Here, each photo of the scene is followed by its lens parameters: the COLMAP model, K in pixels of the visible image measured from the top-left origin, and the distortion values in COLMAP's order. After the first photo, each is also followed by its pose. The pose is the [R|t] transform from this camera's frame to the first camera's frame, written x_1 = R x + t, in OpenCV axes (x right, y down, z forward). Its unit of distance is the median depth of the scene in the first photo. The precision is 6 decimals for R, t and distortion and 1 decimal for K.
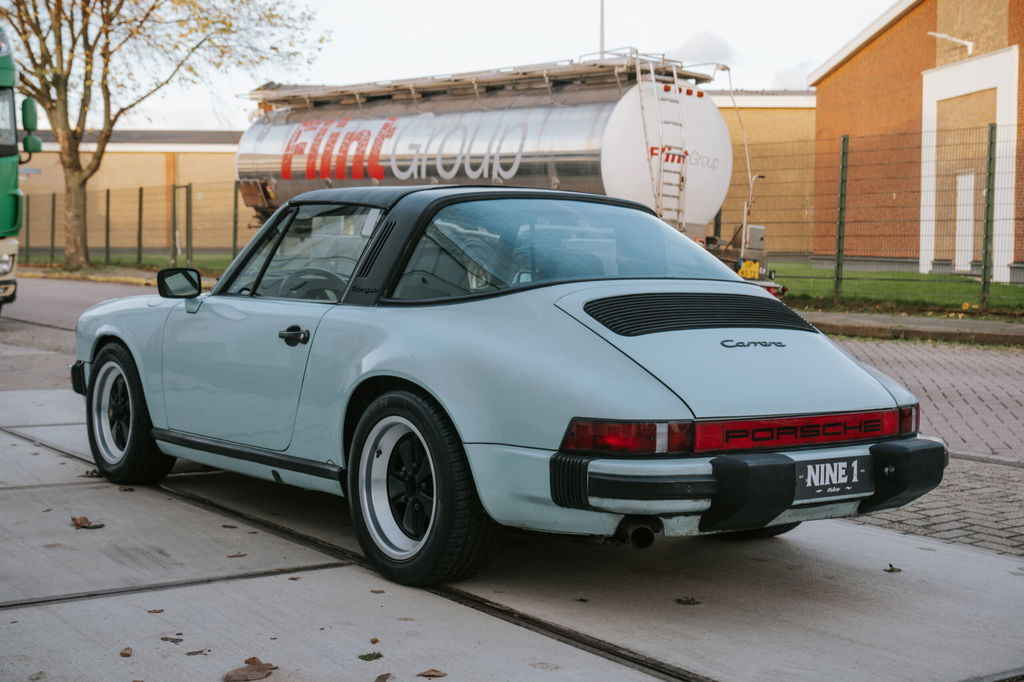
lens RADIAL K [[1468.1, 0, 513.9], [0, 1468.1, 344.8], [0, 0, 1]] dist [-0.026635, 0.000000]
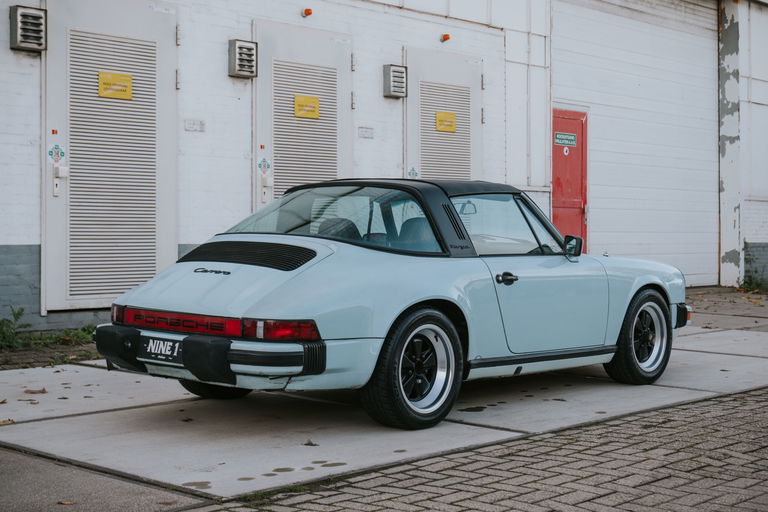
lens RADIAL K [[1193.2, 0, 387.9], [0, 1193.2, 250.9], [0, 0, 1]] dist [0.060047, 0.000000]
pose [[0.230011, 0.010212, -0.973134, 1.564089], [-0.069130, 0.997590, -0.005871, -0.030295], [0.970730, 0.068624, 0.230163, 0.911220]]
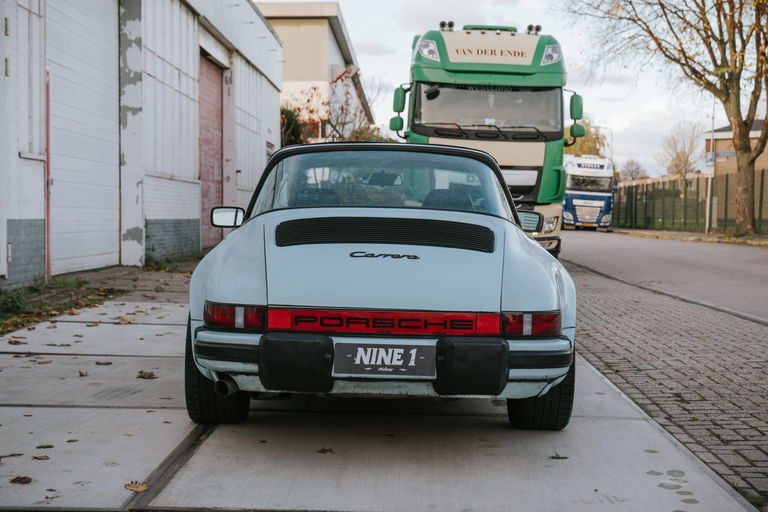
lens RADIAL K [[1252.2, 0, 383.1], [0, 1252.2, 255.6], [0, 0, 1]] dist [0.017922, 0.000000]
pose [[0.807522, 0.018028, -0.589561, 0.834224], [-0.040628, 0.998859, -0.025104, 0.027623], [0.588436, 0.044225, 0.807333, 0.121880]]
